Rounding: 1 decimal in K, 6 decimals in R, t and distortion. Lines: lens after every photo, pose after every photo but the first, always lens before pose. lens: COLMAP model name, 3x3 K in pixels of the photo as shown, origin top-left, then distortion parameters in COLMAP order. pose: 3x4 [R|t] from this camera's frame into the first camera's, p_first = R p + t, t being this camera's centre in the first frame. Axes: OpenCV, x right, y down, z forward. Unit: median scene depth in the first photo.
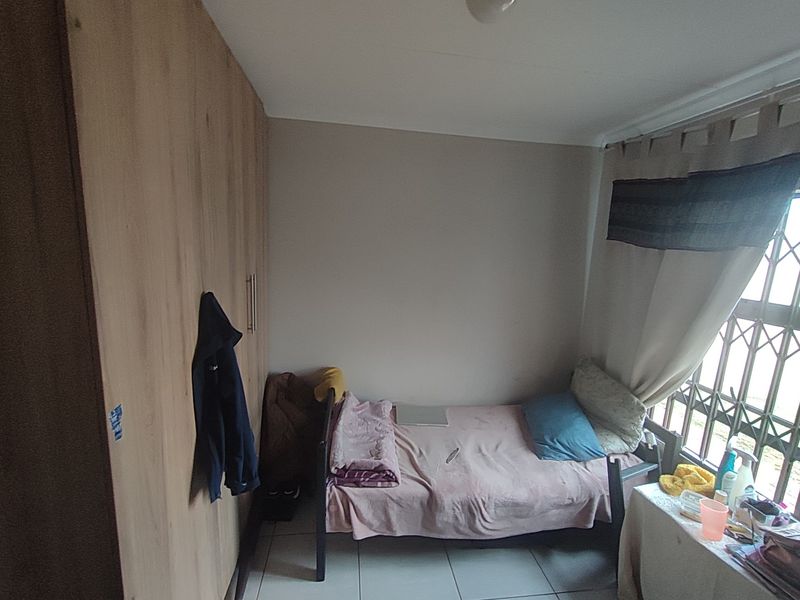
lens RADIAL K [[358.8, 0, 397.4], [0, 358.8, 301.1], [0, 0, 1]] dist [-0.008316, -0.000044]
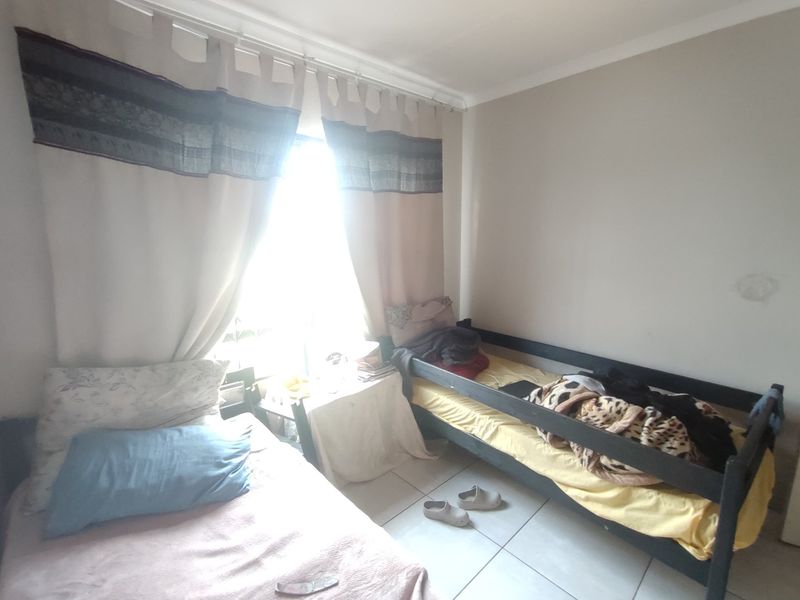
lens RADIAL K [[358.8, 0, 397.4], [0, 358.8, 301.1], [0, 0, 1]] dist [-0.008316, -0.000044]
pose [[-0.569447, -0.187569, 0.800343, -0.212200], [0.111356, 0.947043, 0.301179, -0.054645], [-0.814451, 0.260628, -0.518404, 1.005707]]
